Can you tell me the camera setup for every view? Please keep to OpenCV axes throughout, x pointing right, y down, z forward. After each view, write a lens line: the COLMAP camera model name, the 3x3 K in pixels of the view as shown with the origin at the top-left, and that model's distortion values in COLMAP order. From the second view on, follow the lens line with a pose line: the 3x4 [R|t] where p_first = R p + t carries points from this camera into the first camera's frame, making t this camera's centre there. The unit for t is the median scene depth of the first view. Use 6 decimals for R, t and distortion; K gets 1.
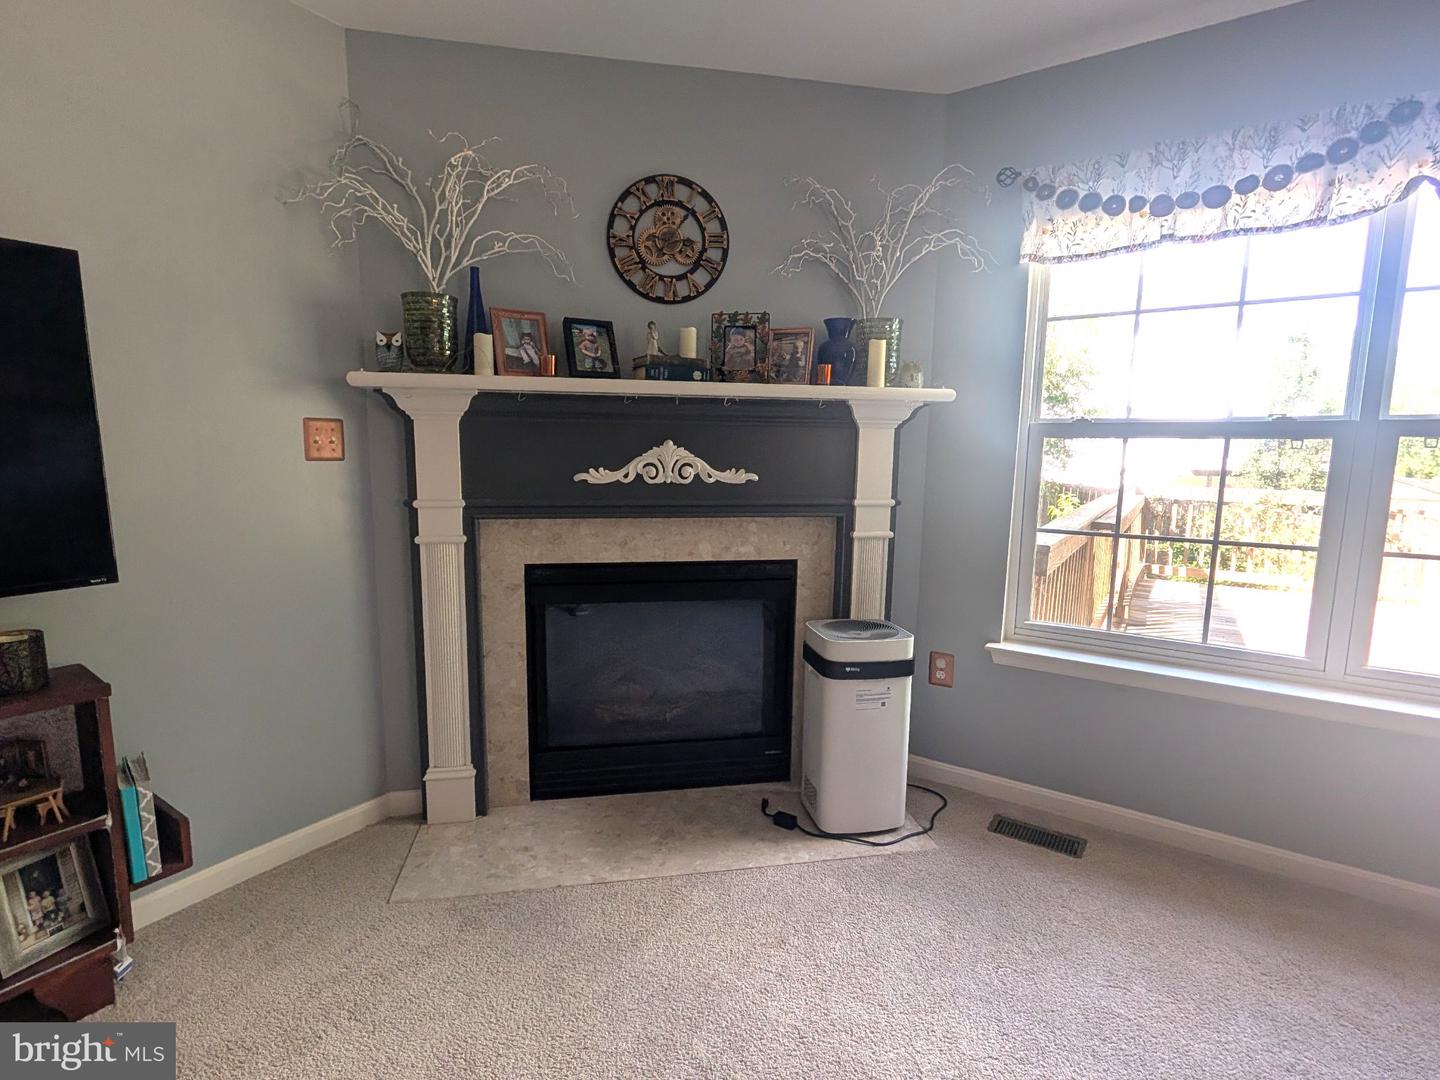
lens RADIAL K [[703.0, 0, 717.3], [0, 703.0, 546.6], [0, 0, 1]] dist [-0.001037, 0.001525]
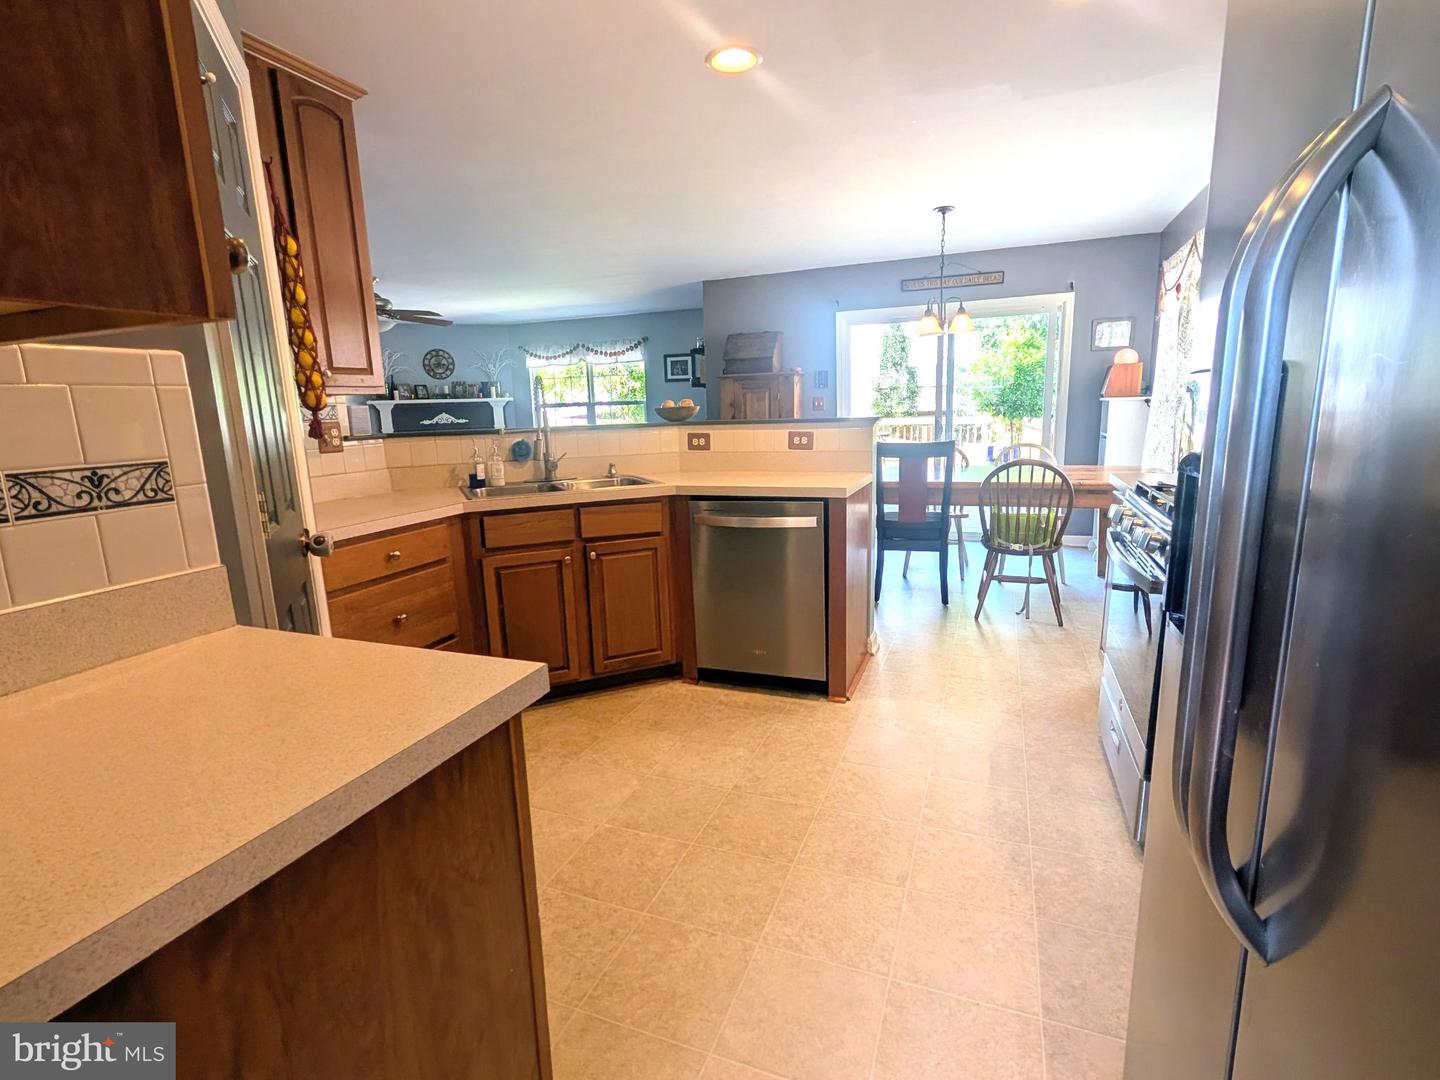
lens RADIAL K [[717.6, 0, 717.2], [0, 717.6, 546.8], [0, 0, 1]] dist [-0.000299, -0.000789]
pose [[0.978653, -0.079446, 0.189542, 0.654326], [0.068335, 0.995577, 0.064467, 0.479725], [-0.193825, -0.050138, 0.979754, -3.549296]]
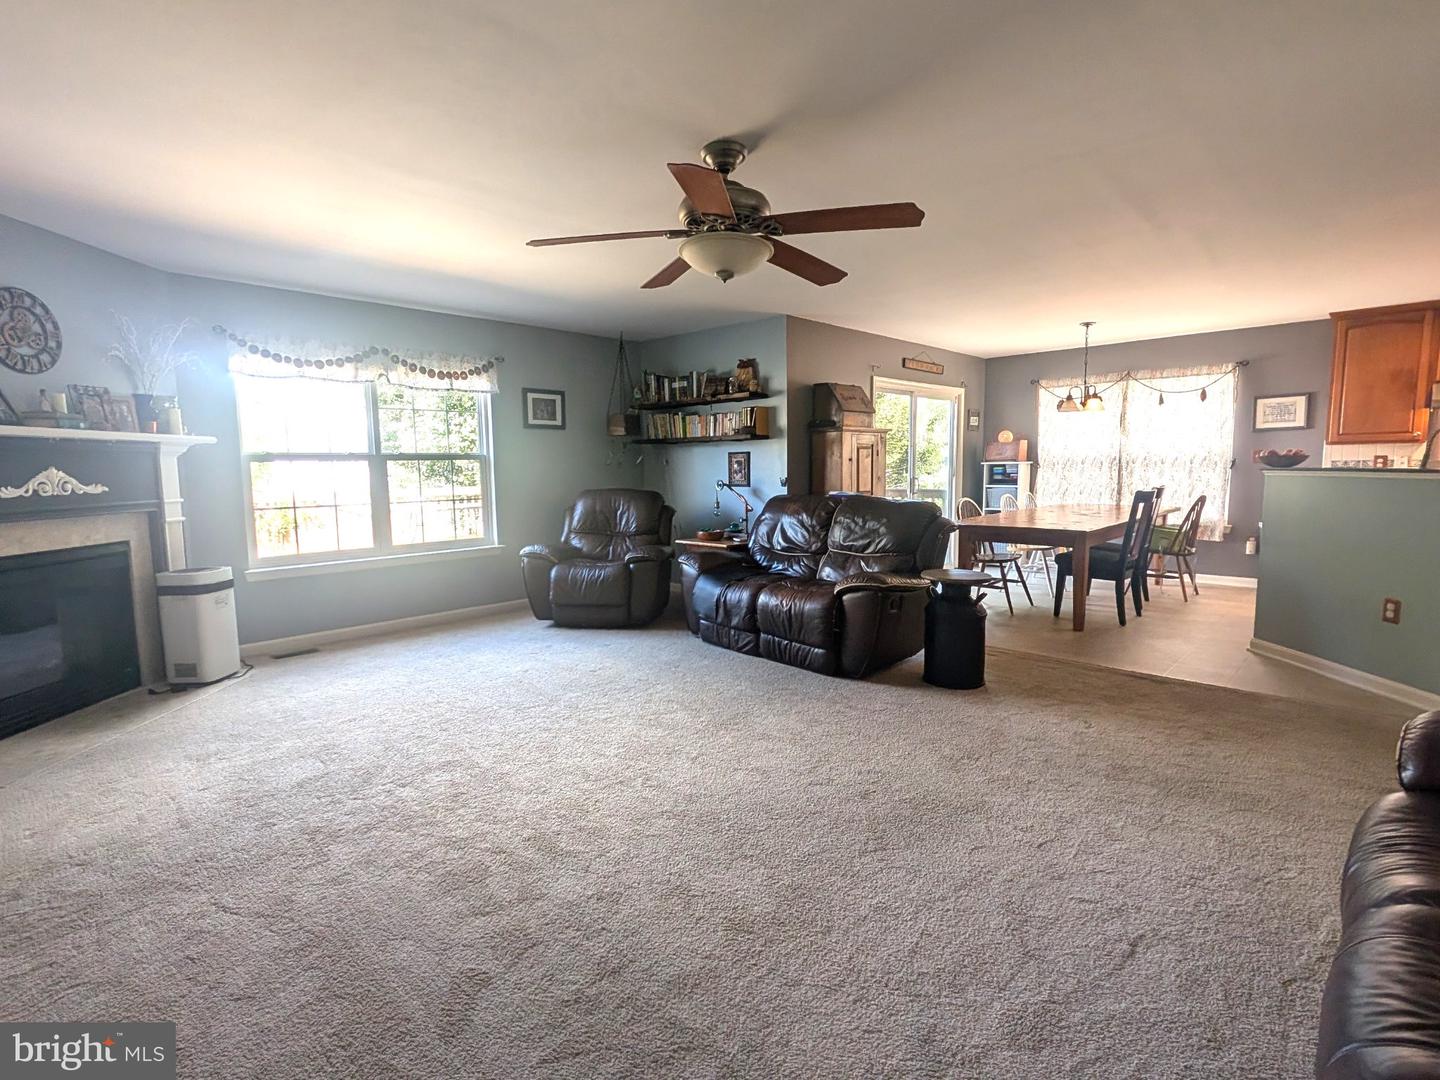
lens RADIAL K [[703.0, 0, 717.3], [0, 703.0, 546.6], [0, 0, 1]] dist [-0.001037, 0.001525]
pose [[0.179441, -0.127967, 0.975410, -1.309715], [0.147962, 0.983736, 0.101840, 0.073730], [-0.972578, 0.126049, 0.195457, -0.651094]]
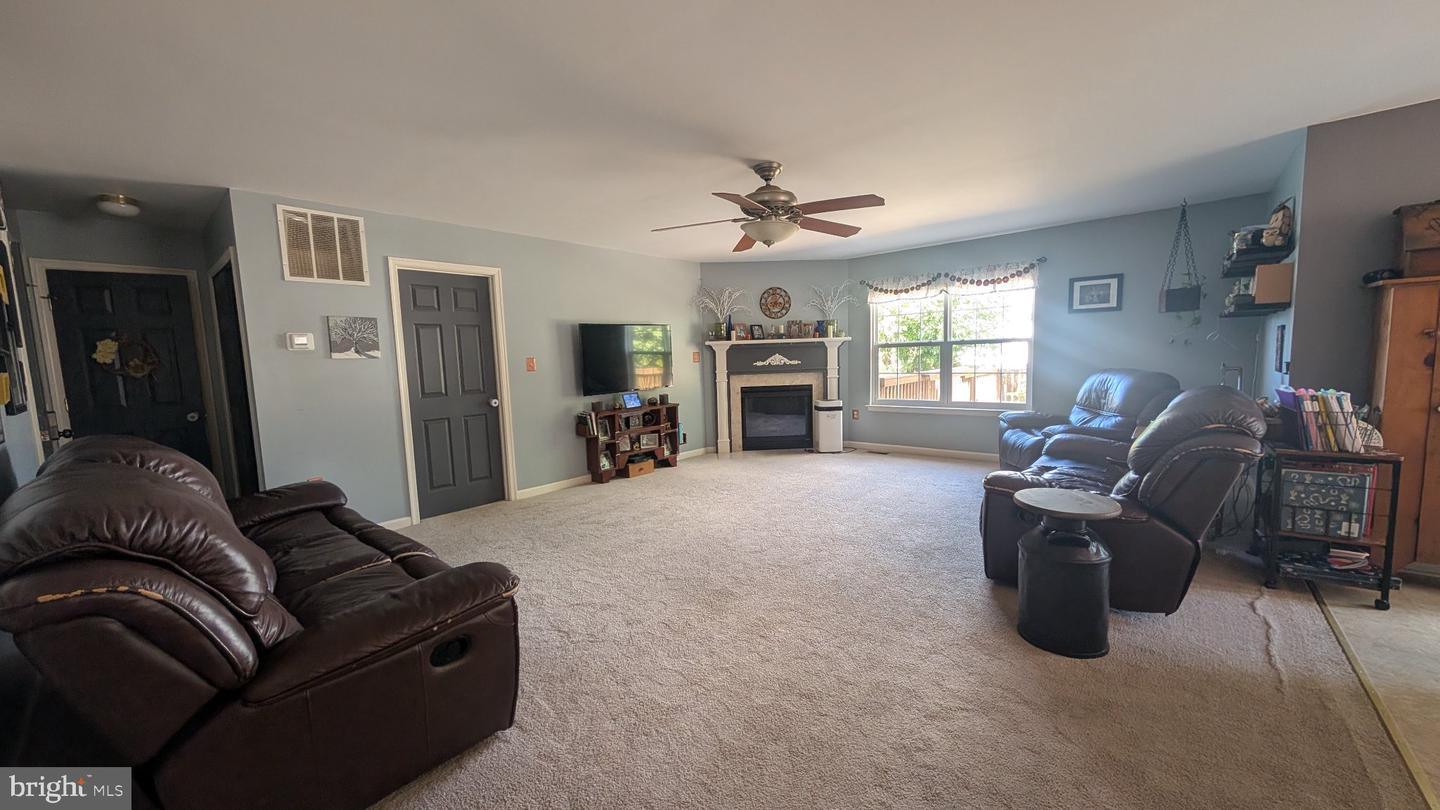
lens RADIAL K [[526.1, 0, 715.9], [0, 526.1, 408.2], [0, 0, 1]] dist [0.000114, -0.000242]
pose [[0.991174, -0.033177, -0.128347, -0.041367], [0.028845, 0.998954, -0.035468, 0.248162], [0.129389, 0.031452, 0.991095, -1.953084]]
